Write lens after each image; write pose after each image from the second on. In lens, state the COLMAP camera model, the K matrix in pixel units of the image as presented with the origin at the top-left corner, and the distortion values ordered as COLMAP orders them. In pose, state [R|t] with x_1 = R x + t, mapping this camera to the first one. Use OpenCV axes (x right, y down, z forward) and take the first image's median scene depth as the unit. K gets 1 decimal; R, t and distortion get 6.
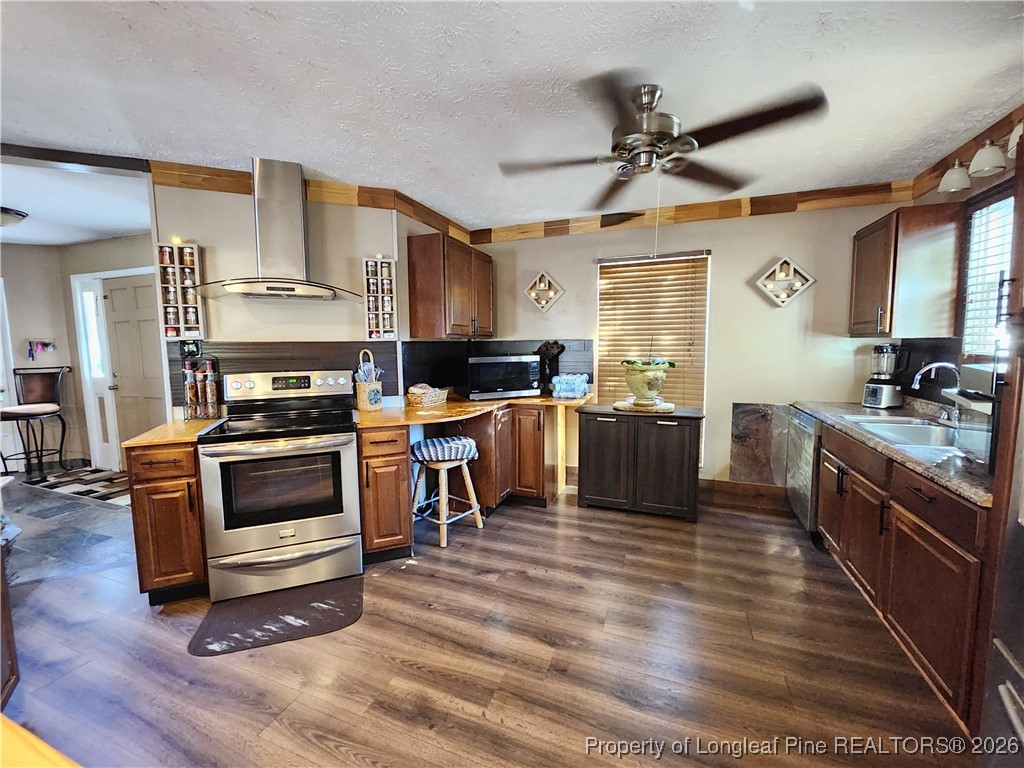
lens RADIAL K [[417.5, 0, 508.4], [0, 417.5, 380.6], [0, 0, 1]] dist [0.000471, -0.000023]
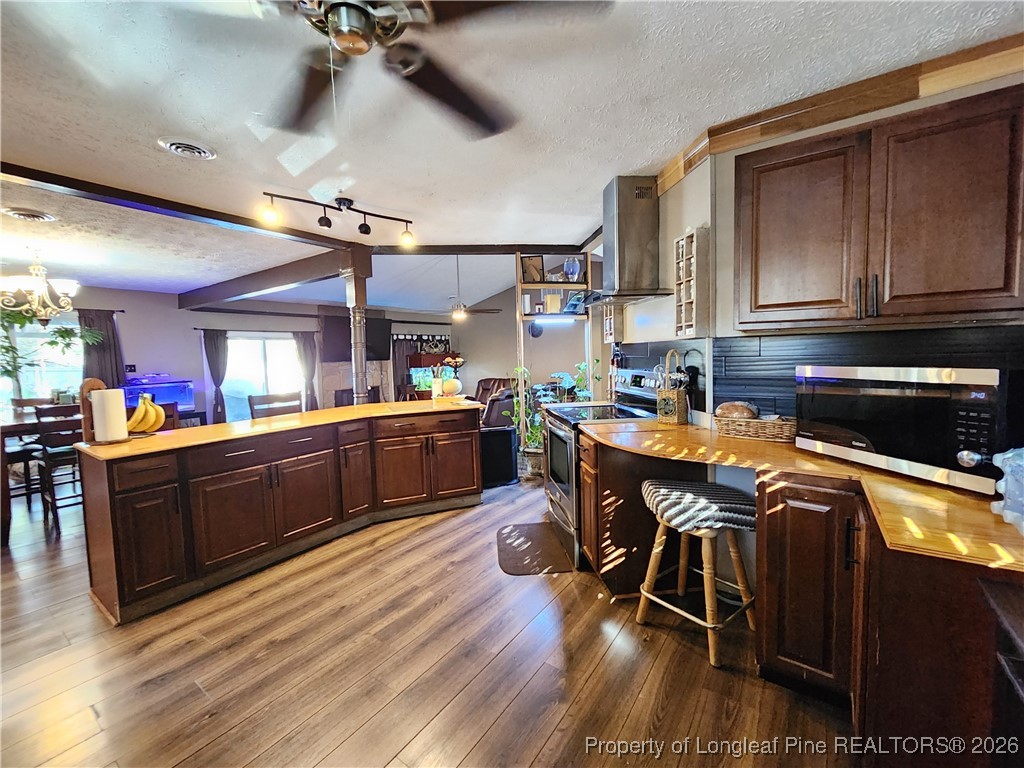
lens RADIAL K [[416.3, 0, 506.6], [0, 416.3, 381.7], [0, 0, 1]] dist [0.001113, 0.000511]
pose [[-0.242364, 0.079009, -0.966963, 0.558507], [-0.056660, 0.993825, 0.095406, -0.072505], [0.968530, 0.077911, -0.236390, 0.894513]]
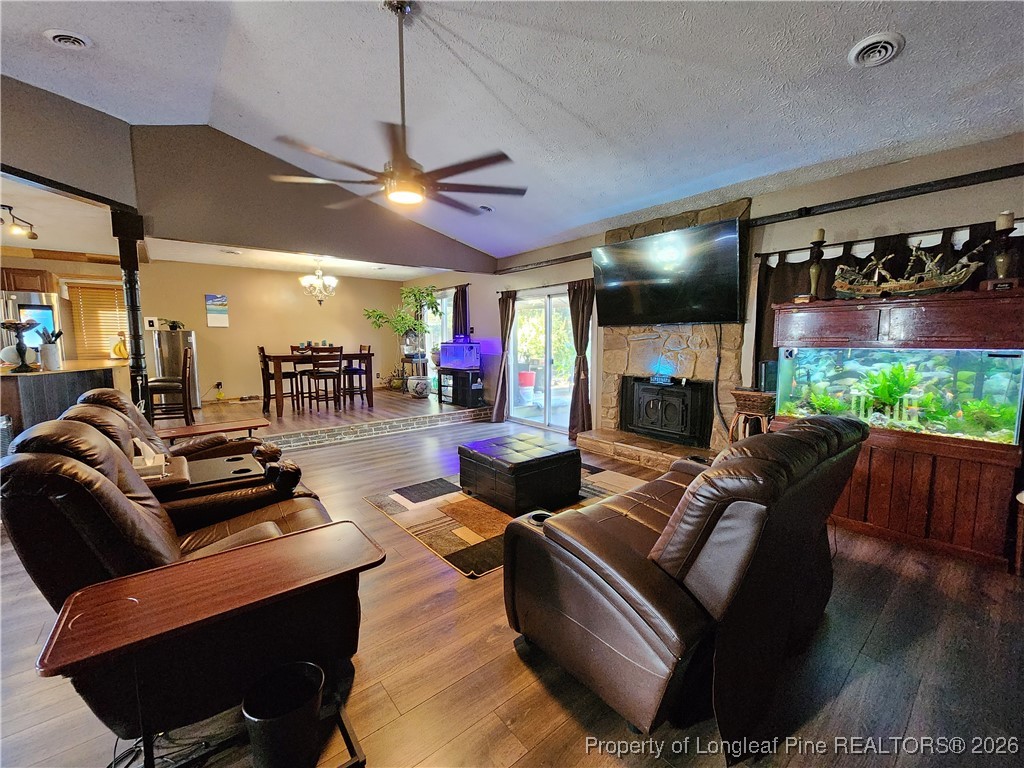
lens RADIAL K [[417.5, 0, 508.4], [0, 417.5, 380.6], [0, 0, 1]] dist [0.000471, -0.000023]
pose [[-0.874884, -0.035829, 0.483006, -2.562042], [0.057480, 0.982531, 0.176999, 0.032091], [-0.480910, 0.182617, -0.857541, 0.741066]]
